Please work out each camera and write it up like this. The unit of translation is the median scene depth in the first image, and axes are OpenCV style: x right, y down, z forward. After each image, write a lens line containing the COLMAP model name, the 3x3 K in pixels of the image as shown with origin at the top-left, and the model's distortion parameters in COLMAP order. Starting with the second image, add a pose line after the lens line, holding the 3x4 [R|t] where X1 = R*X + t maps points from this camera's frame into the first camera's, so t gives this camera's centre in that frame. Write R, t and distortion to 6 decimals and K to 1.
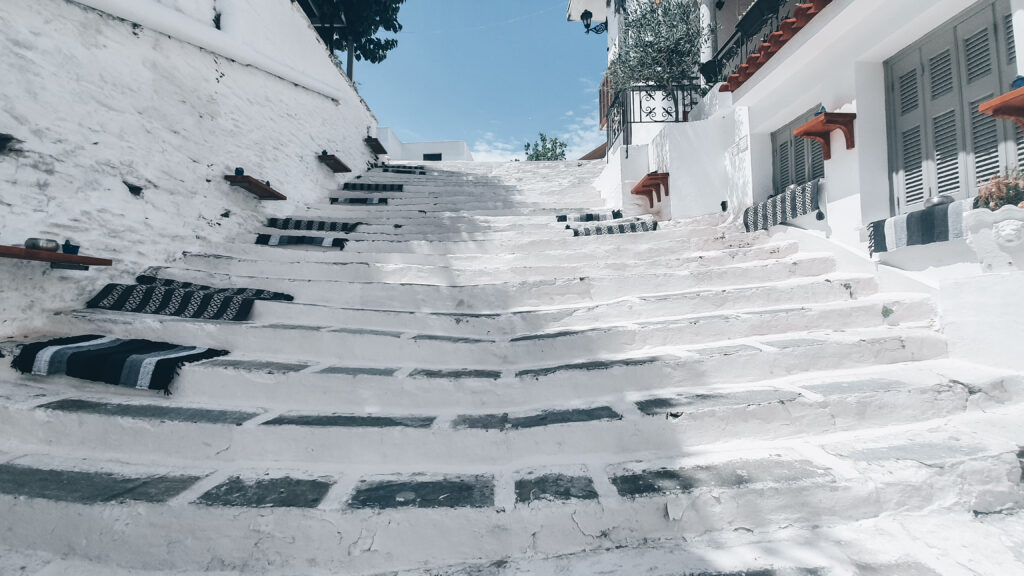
lens RADIAL K [[469.8, 0, 509.5], [0, 469.8, 290.0], [0, 0, 1]] dist [-0.004423, -0.004026]
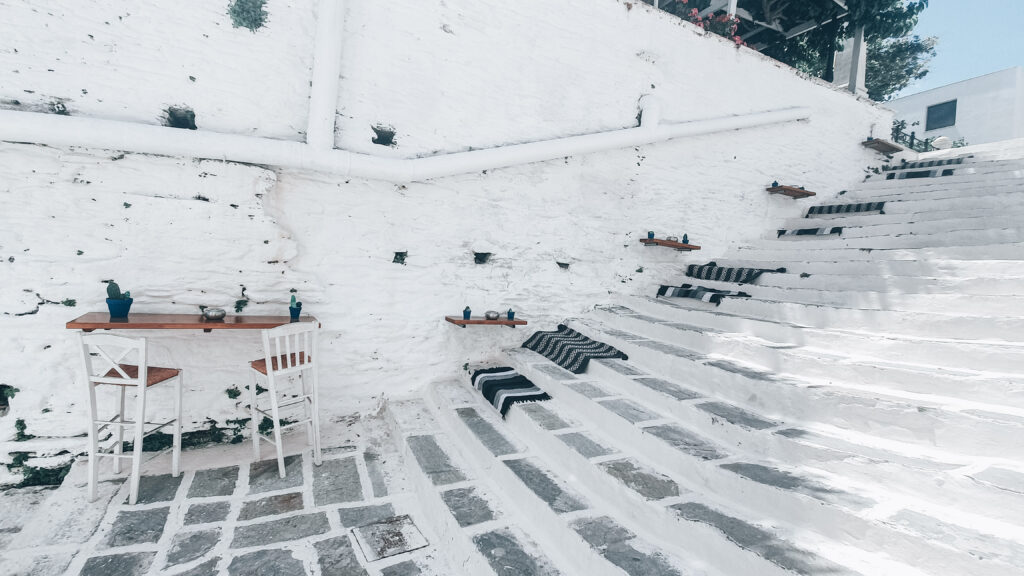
lens RADIAL K [[469.8, 0, 512.3], [0, 469.8, 294.1], [0, 0, 1]] dist [-0.004423, -0.004026]
pose [[0.446571, 0.069590, -0.892038, 0.456833], [-0.036829, 0.997556, 0.059384, -0.197378], [0.893990, 0.006334, 0.448043, 0.164379]]
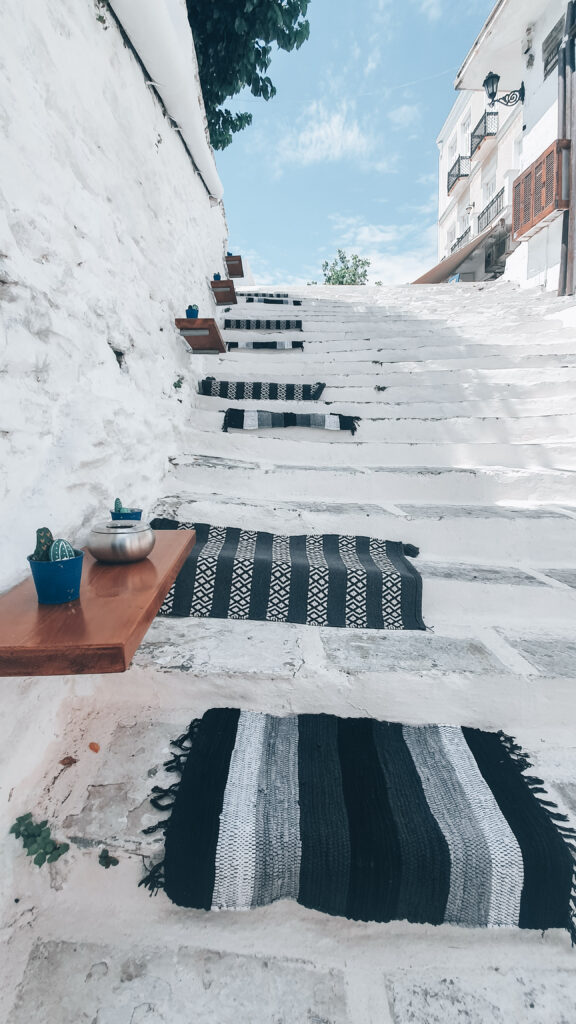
lens RADIAL K [[469.8, 0, 285.2], [0, 469.8, 509.6], [0, 0, 1]] dist [-0.004423, -0.004026]
pose [[0.999557, -0.023129, 0.018741, -0.592438], [0.019369, 0.983373, 0.180563, -0.129187], [-0.022606, -0.180120, 0.983385, 0.415972]]
